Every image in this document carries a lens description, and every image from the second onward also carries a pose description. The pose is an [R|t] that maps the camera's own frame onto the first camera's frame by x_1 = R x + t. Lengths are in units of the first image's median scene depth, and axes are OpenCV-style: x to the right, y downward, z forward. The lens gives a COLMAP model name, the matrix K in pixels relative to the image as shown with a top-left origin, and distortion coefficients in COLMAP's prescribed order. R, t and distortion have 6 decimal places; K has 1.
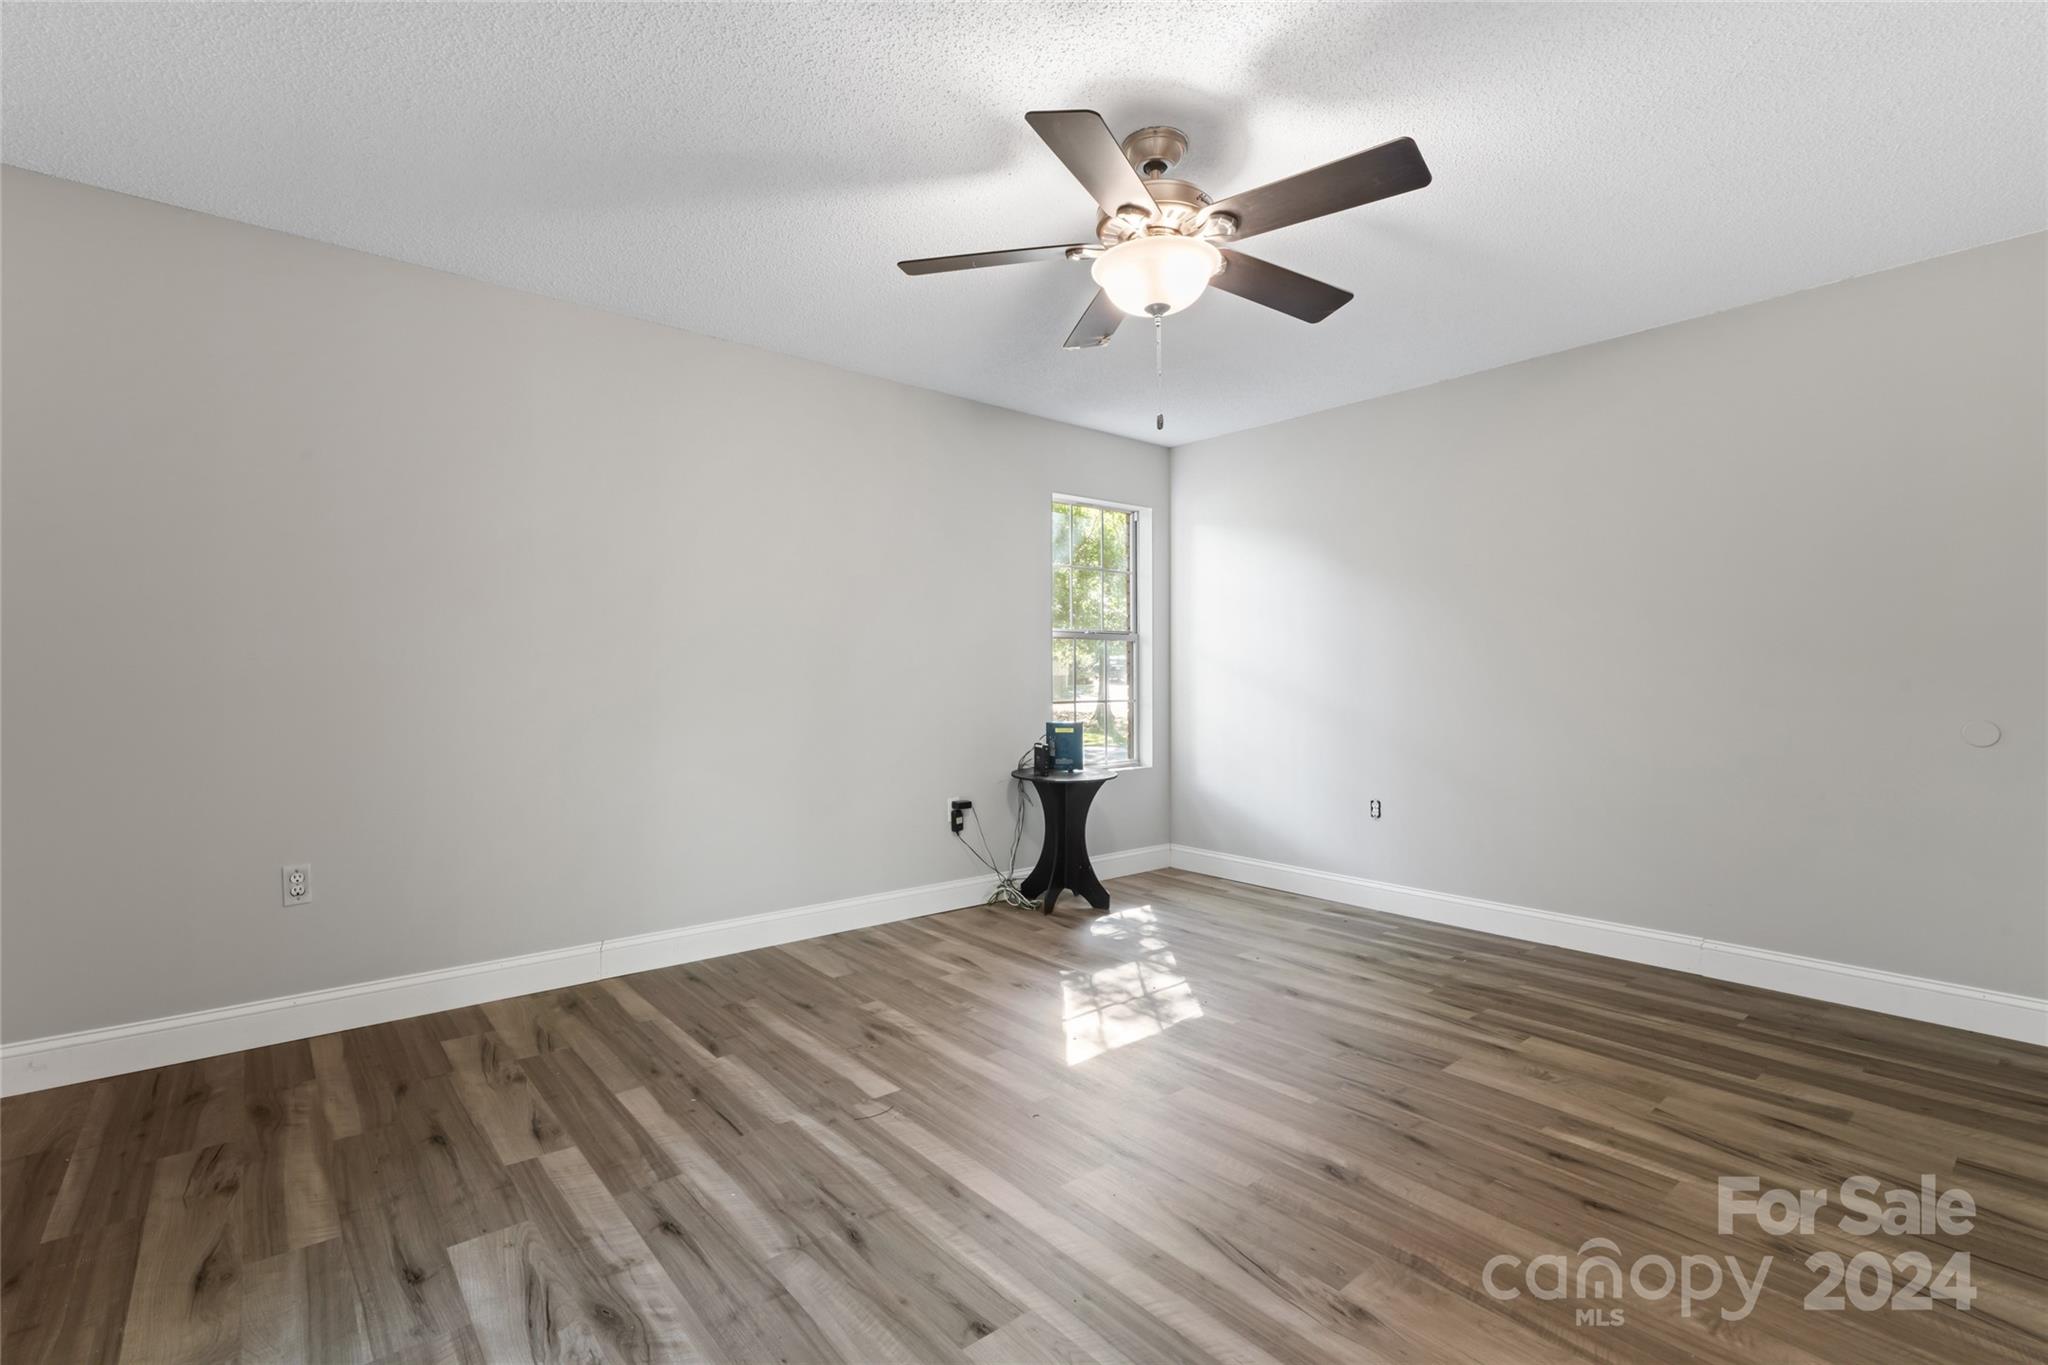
lens RADIAL K [[917.4, 0, 1021.2], [0, 917.4, 681.9], [0, 0, 1]] dist [-0.007504, 0.001592]
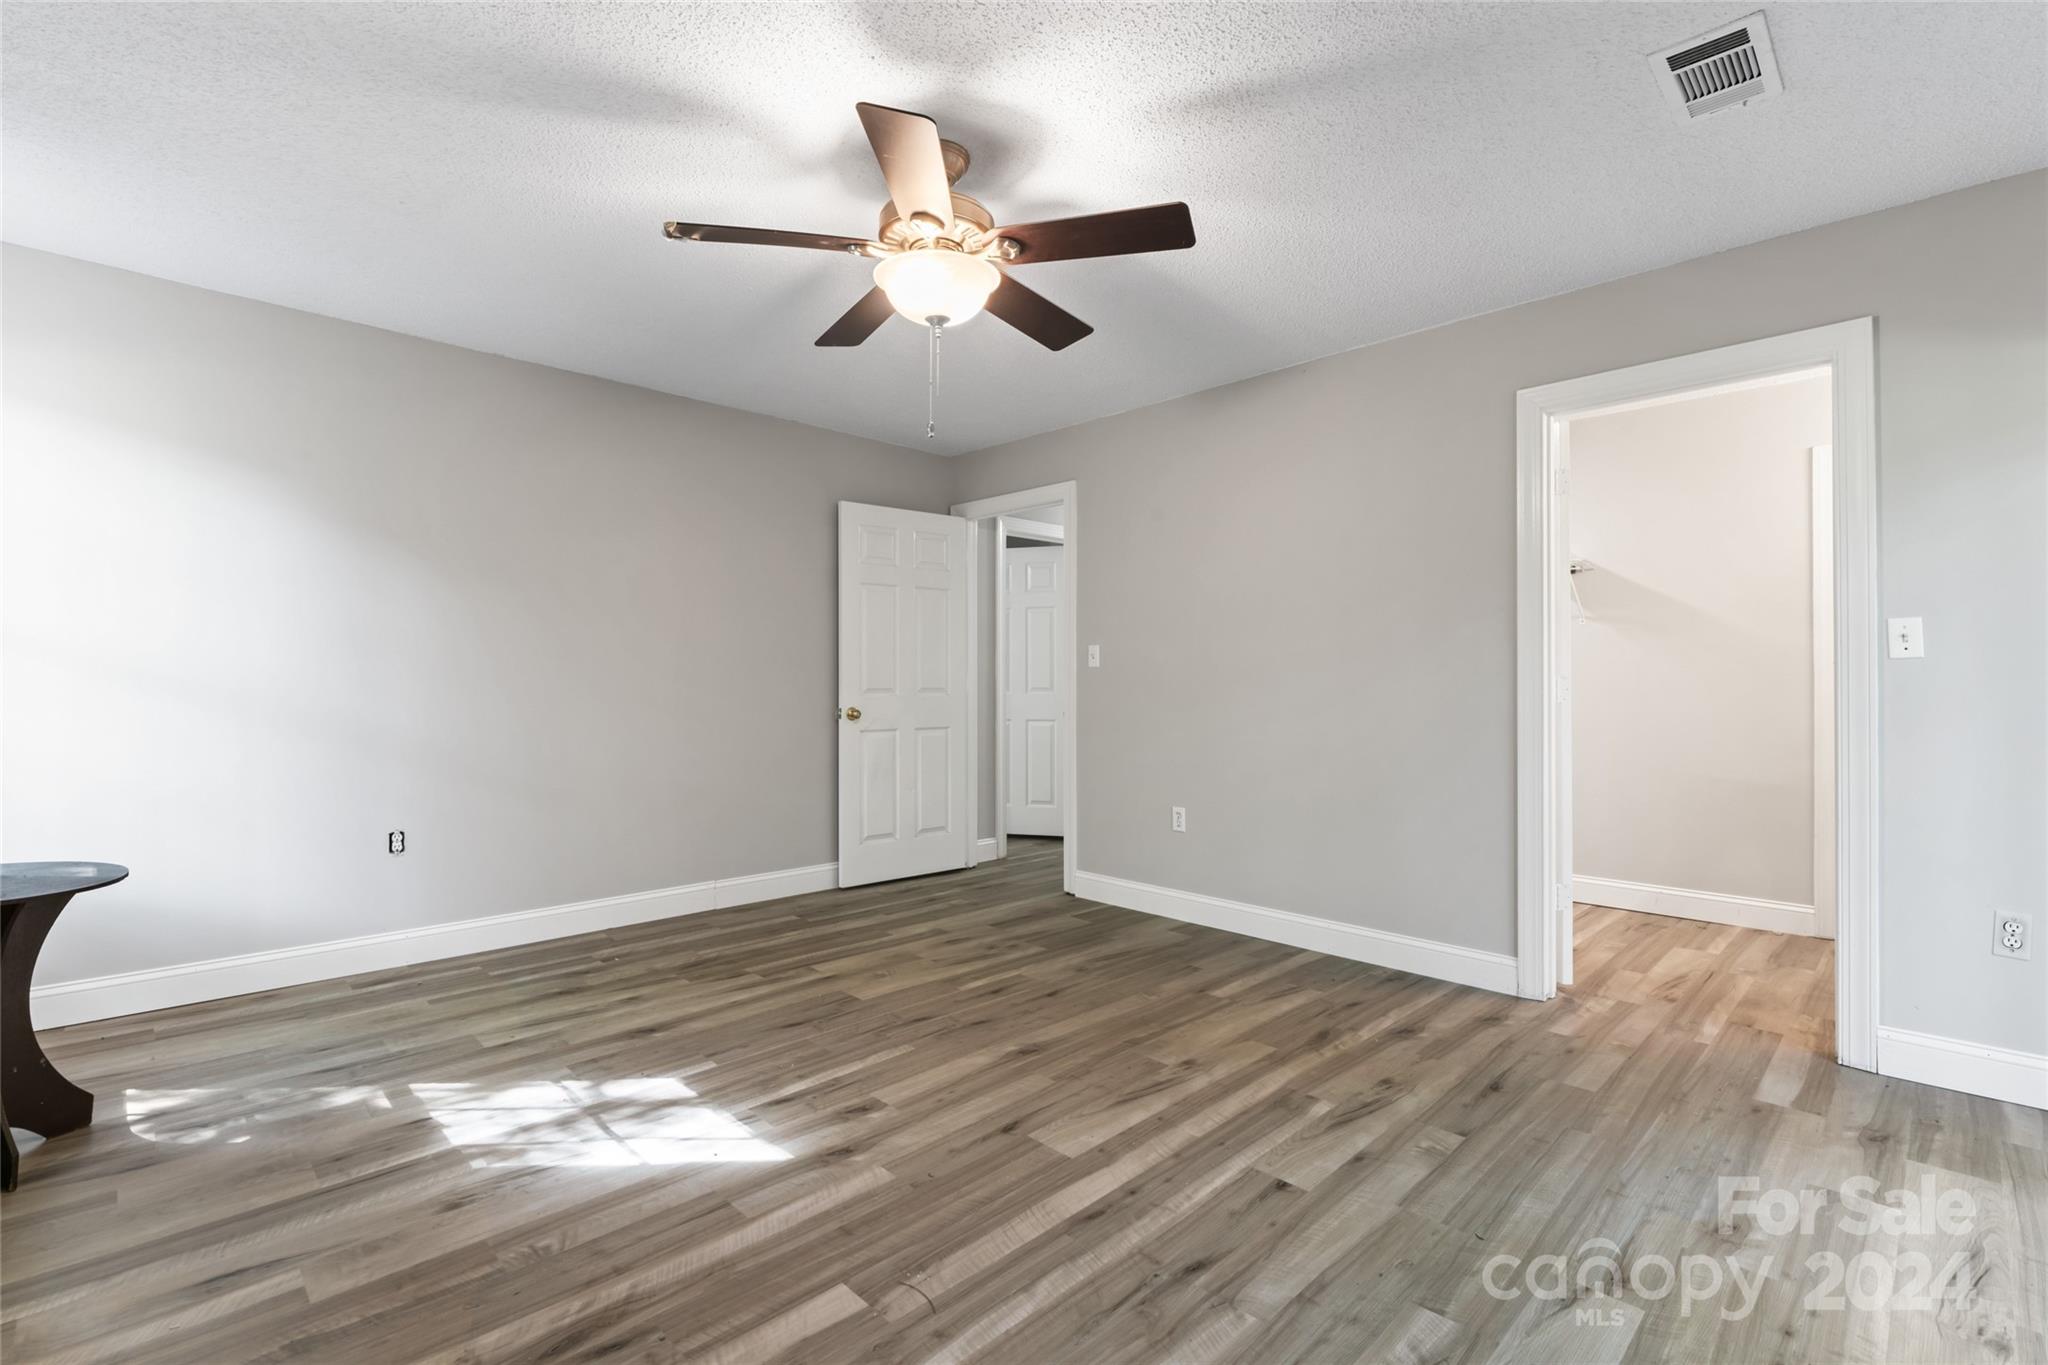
lens RADIAL K [[917.4, 0, 1021.6], [0, 917.4, 679.9], [0, 0, 1]] dist [-0.007504, 0.001592]
pose [[-0.072654, 0.002192, 0.997355, -0.685716], [0.000873, 0.999997, -0.002134, -0.003293], [-0.997357, 0.000716, -0.072656, 0.763426]]
